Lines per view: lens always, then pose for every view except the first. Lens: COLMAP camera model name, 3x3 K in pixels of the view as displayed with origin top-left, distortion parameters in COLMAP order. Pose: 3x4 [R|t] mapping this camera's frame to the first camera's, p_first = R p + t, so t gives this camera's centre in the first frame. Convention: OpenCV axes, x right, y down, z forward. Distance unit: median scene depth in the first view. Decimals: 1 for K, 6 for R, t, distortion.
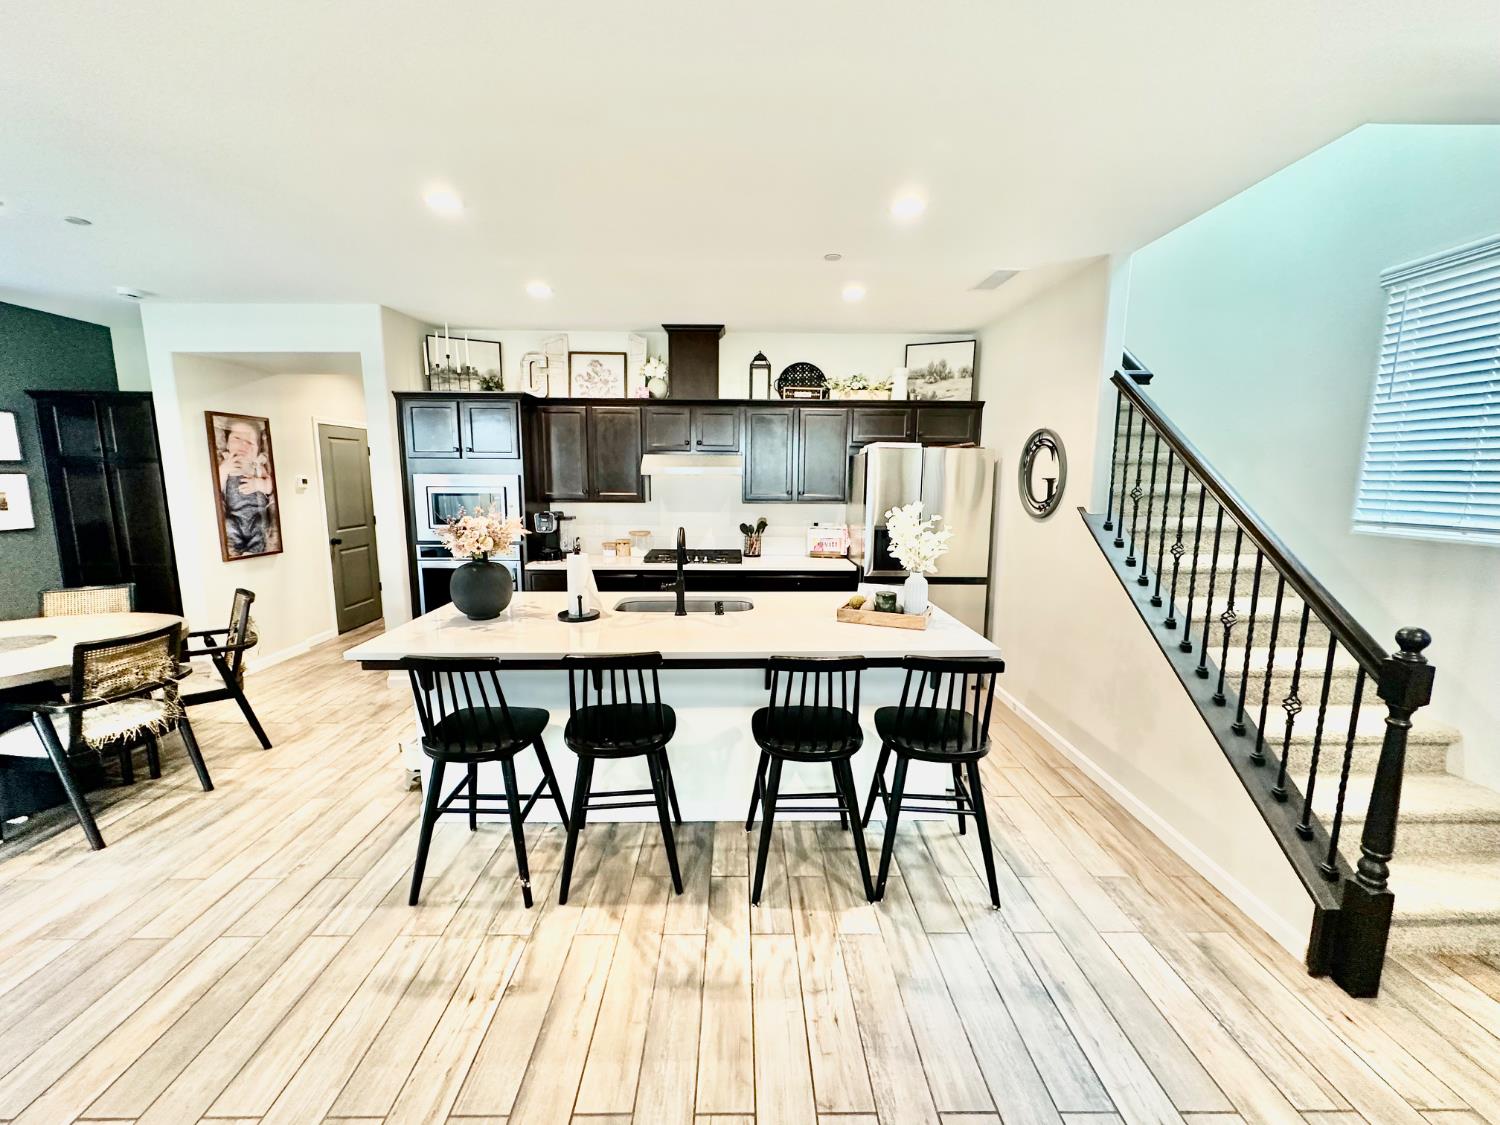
lens RADIAL K [[597.9, 0, 746.5], [0, 597.9, 559.4], [0, 0, 1]] dist [-0.001988, 0.000254]
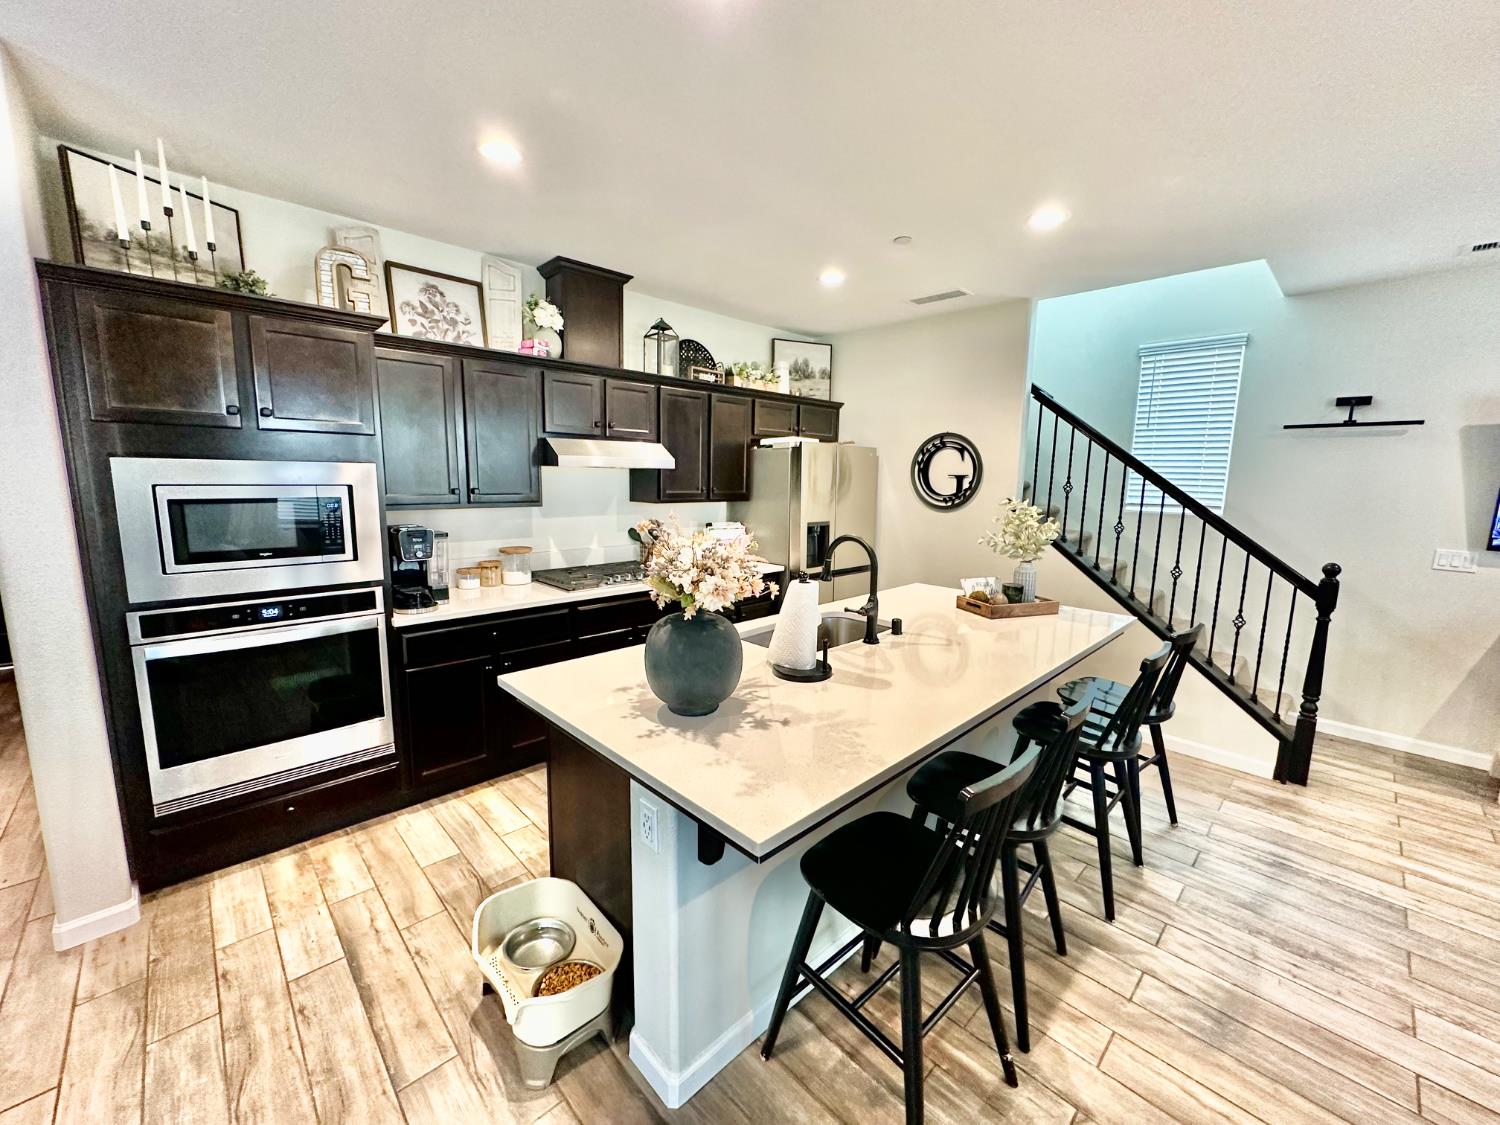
lens RADIAL K [[597.9, 0, 746.3], [0, 597.9, 560.7], [0, 0, 1]] dist [-0.001988, 0.000254]
pose [[0.729303, -0.091956, 0.677984, -0.486255], [0.084608, 0.995442, 0.044001, -0.042164], [-0.678940, 0.025272, 0.733759, 0.327548]]
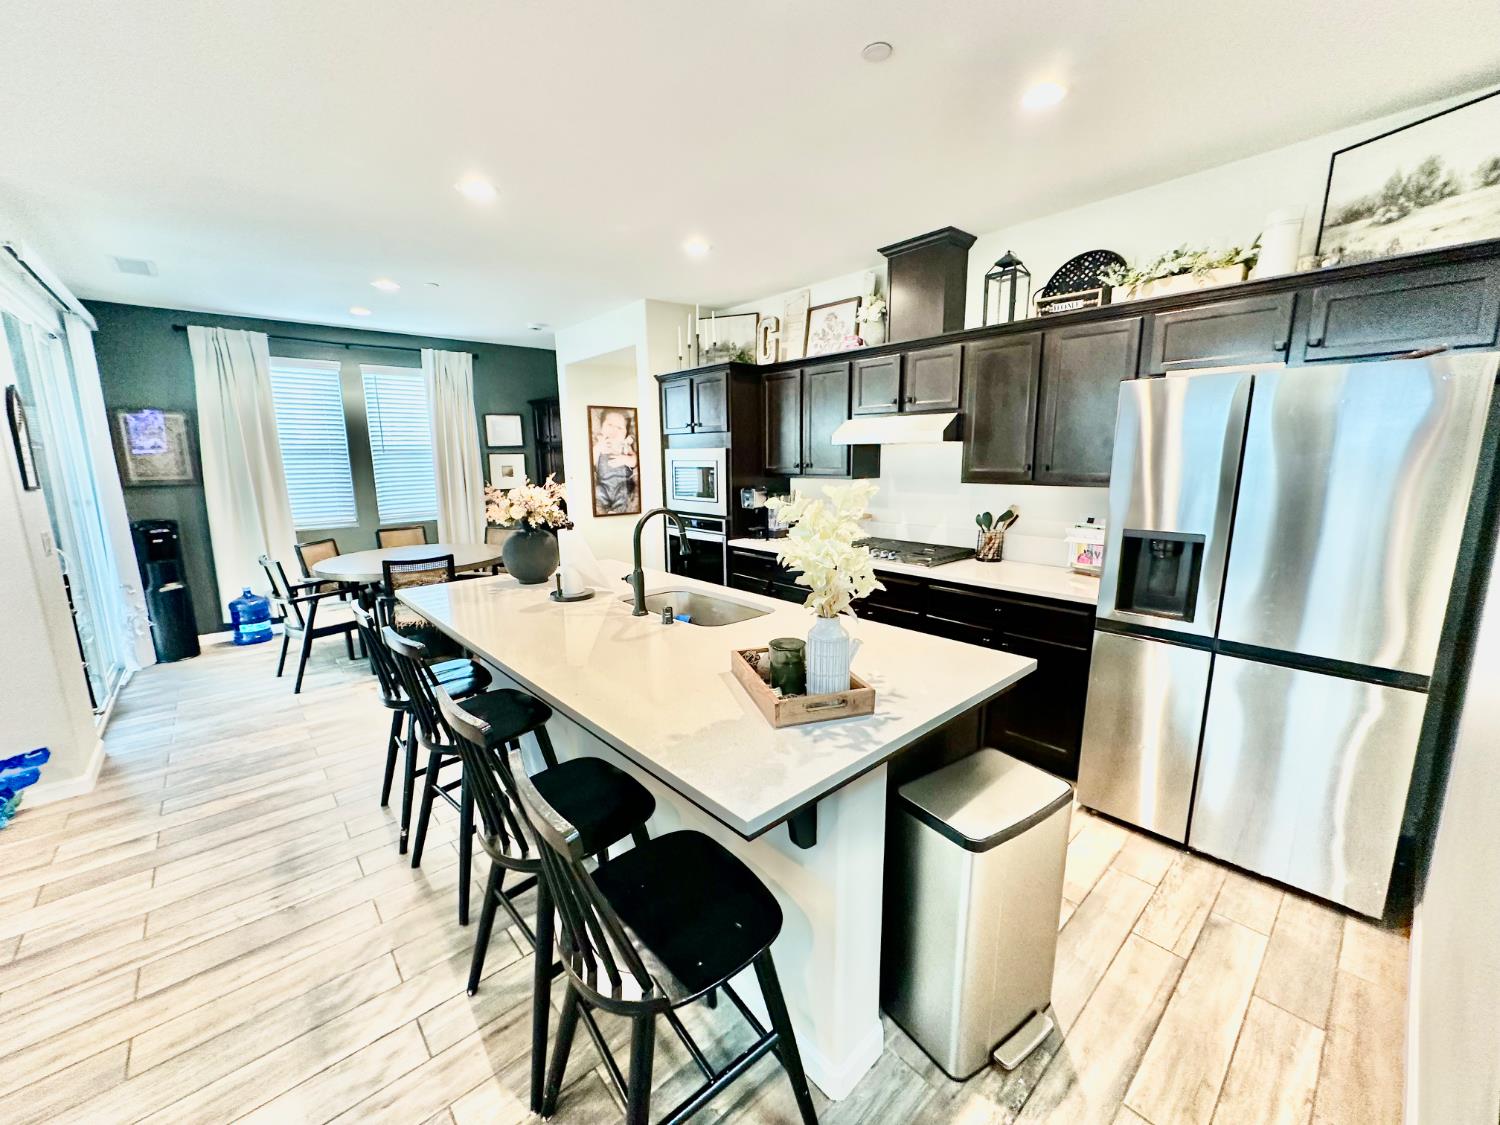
lens RADIAL K [[597.9, 0, 746.5], [0, 597.9, 560.9], [0, 0, 1]] dist [-0.001988, 0.000254]
pose [[0.652348, 0.119952, -0.748367, 0.369930], [-0.090129, 0.992668, 0.080545, -0.037715], [0.752542, 0.014907, 0.658376, 0.361161]]
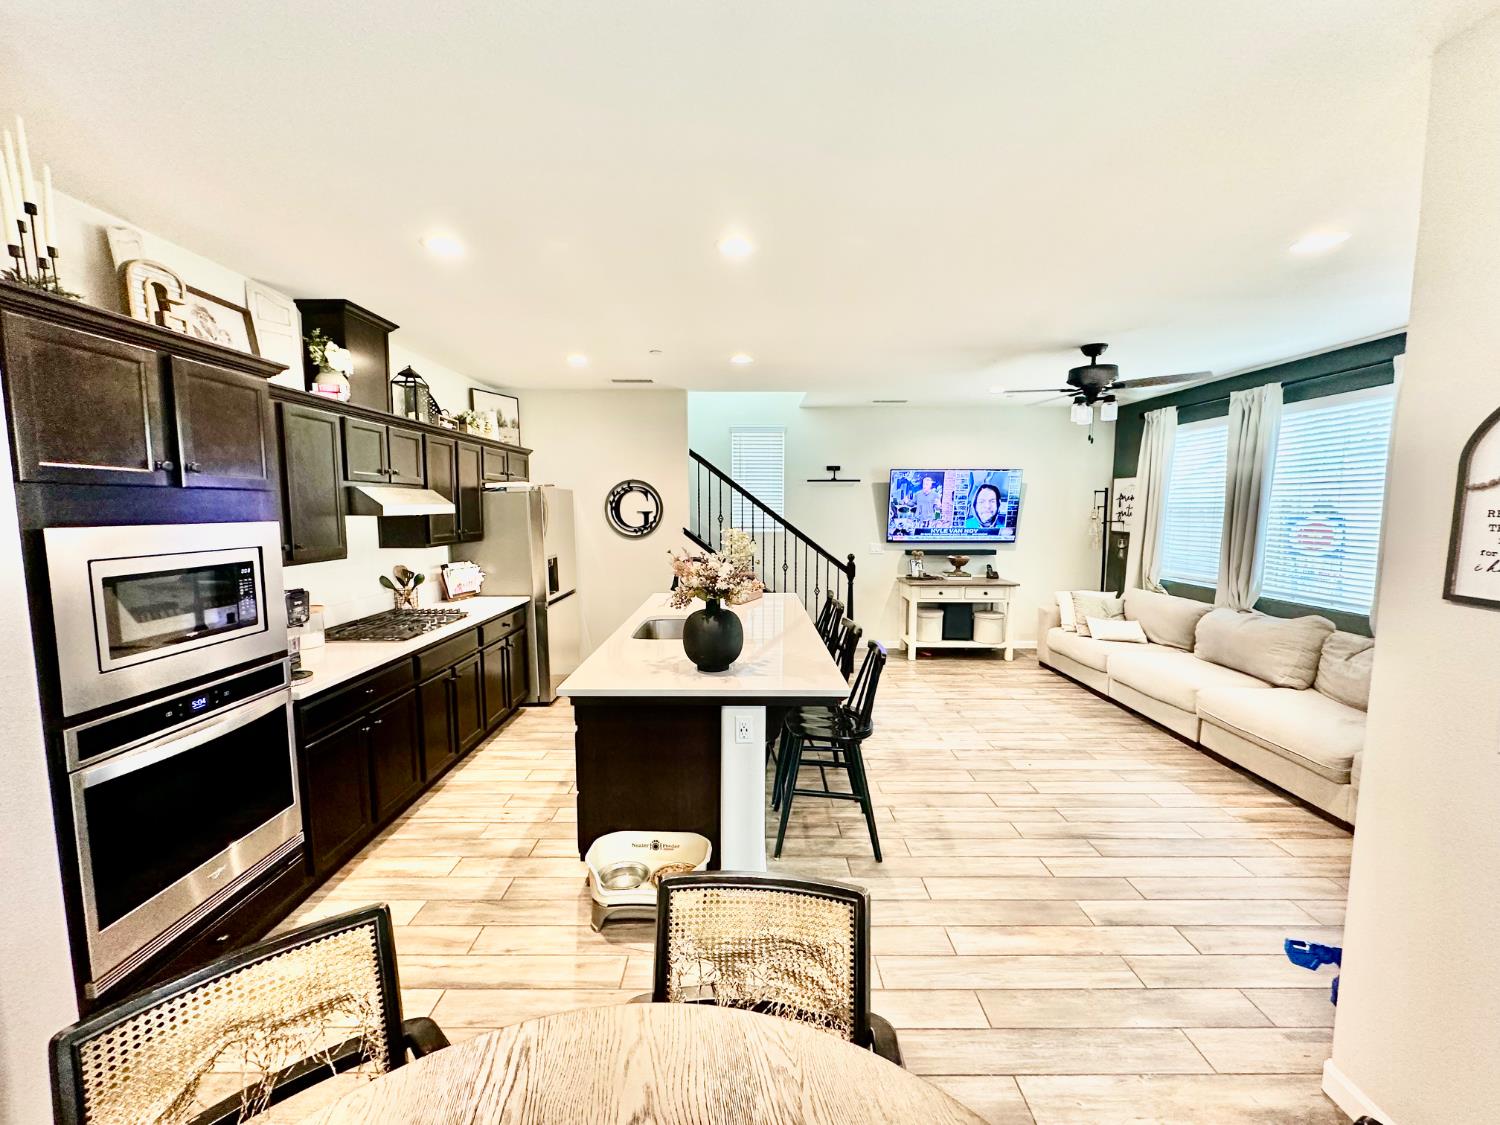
lens RADIAL K [[597.9, 0, 747.3], [0, 597.9, 560.7], [0, 0, 1]] dist [-0.001988, 0.000254]
pose [[0.012956, -0.097553, 0.995146, -0.835861], [0.143016, 0.985178, 0.094714, -0.092657], [-0.989636, 0.141095, 0.026715, 0.554672]]
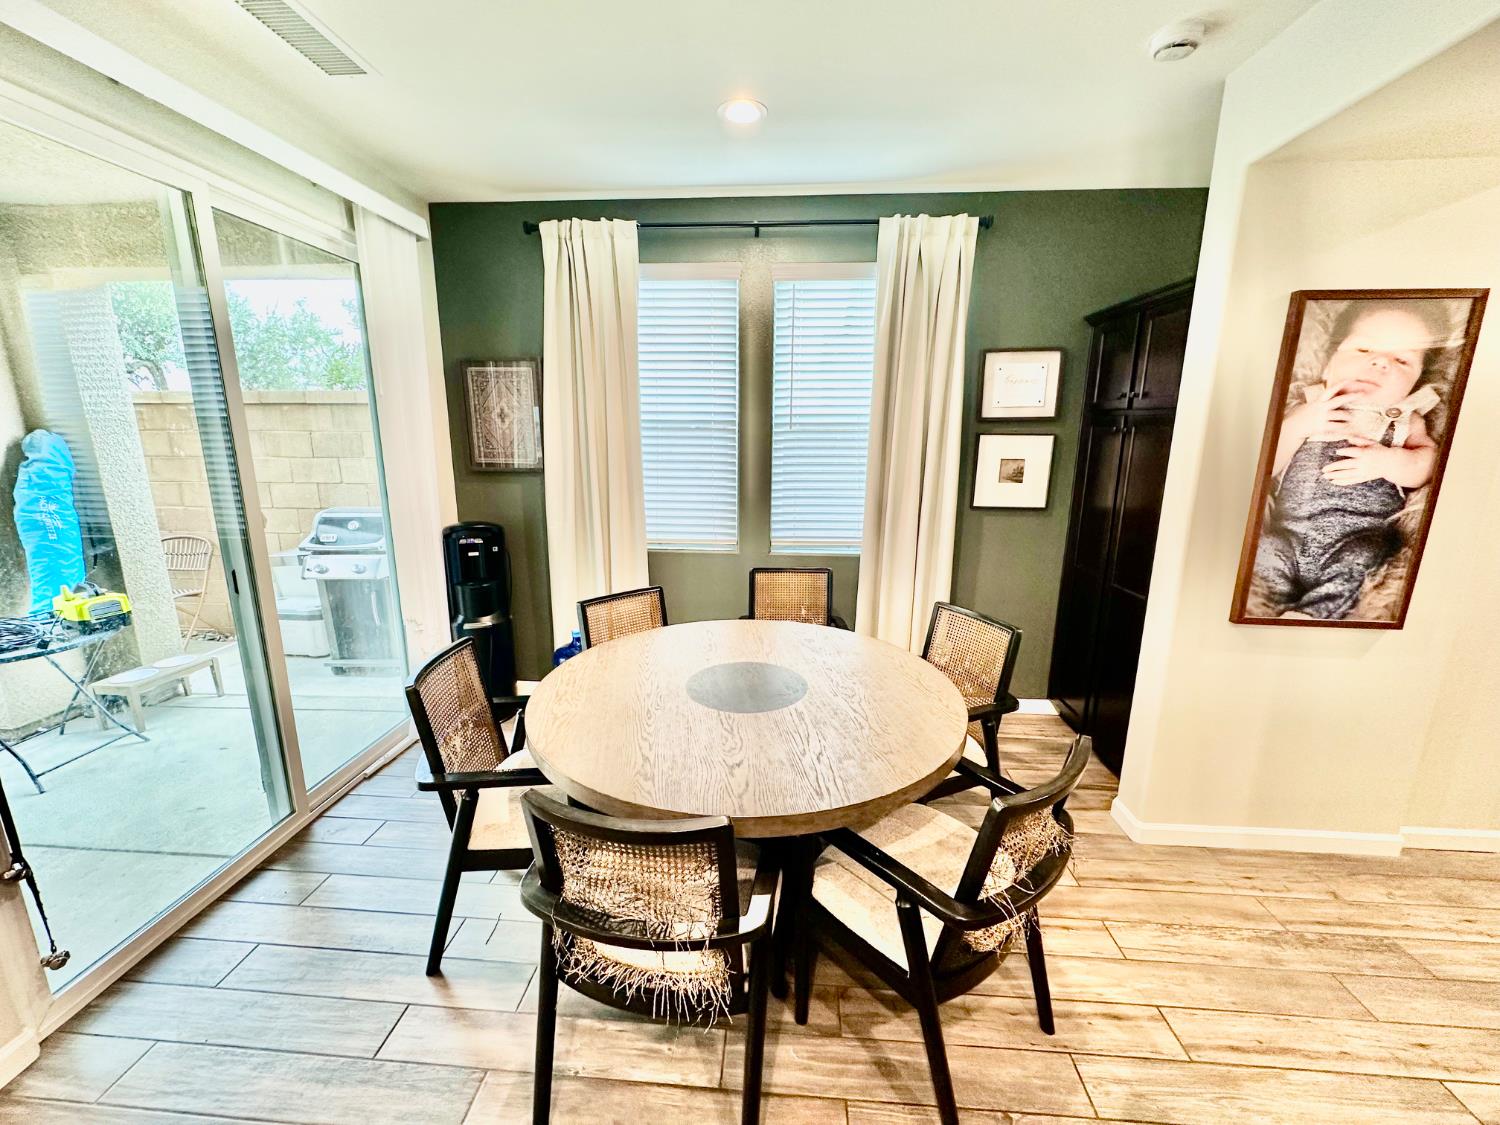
lens RADIAL K [[597.9, 0, 745.7], [0, 597.9, 563.5], [0, 0, 1]] dist [-0.001988, 0.000254]
pose [[-0.082845, 0.211723, -0.973812, -0.378079], [-0.145903, 0.964065, 0.222016, -0.088941], [0.985824, 0.160475, -0.048977, 0.617725]]
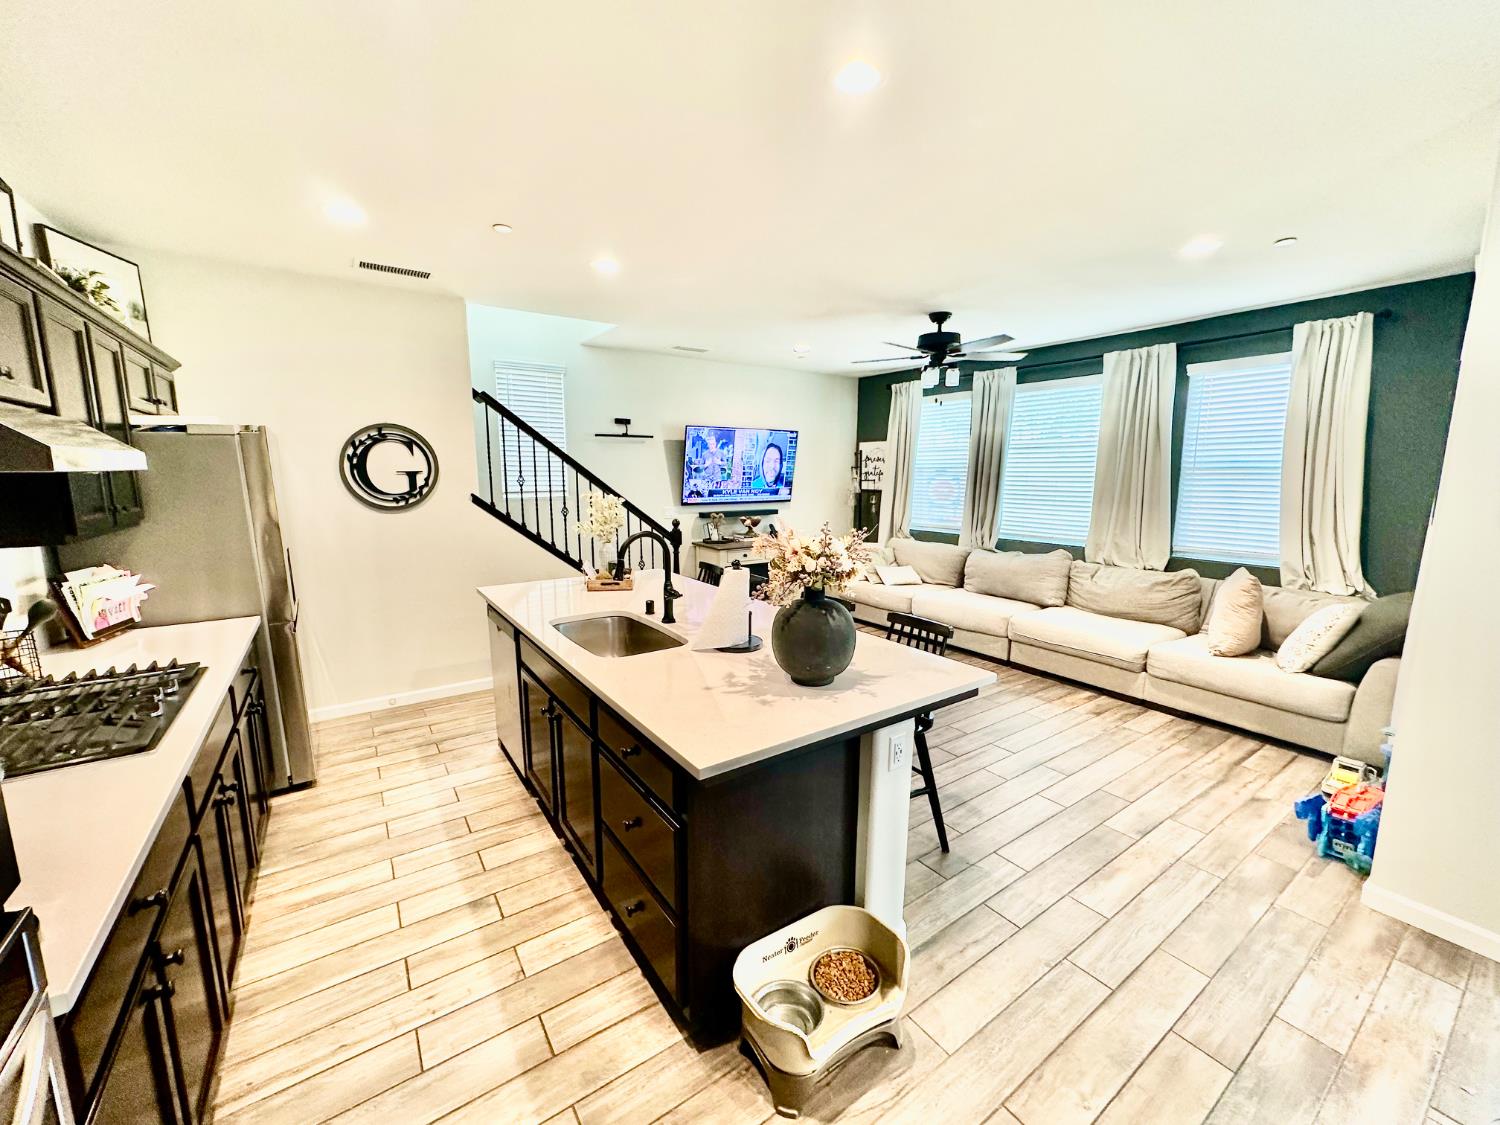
lens RADIAL K [[597.9, 0, 747.1], [0, 597.9, 560.8], [0, 0, 1]] dist [-0.001988, 0.000254]
pose [[-0.554254, -0.131277, 0.821930, -0.582727], [0.114863, 0.965973, 0.231739, -0.124709], [-0.824384, 0.222851, -0.520315, 0.856602]]
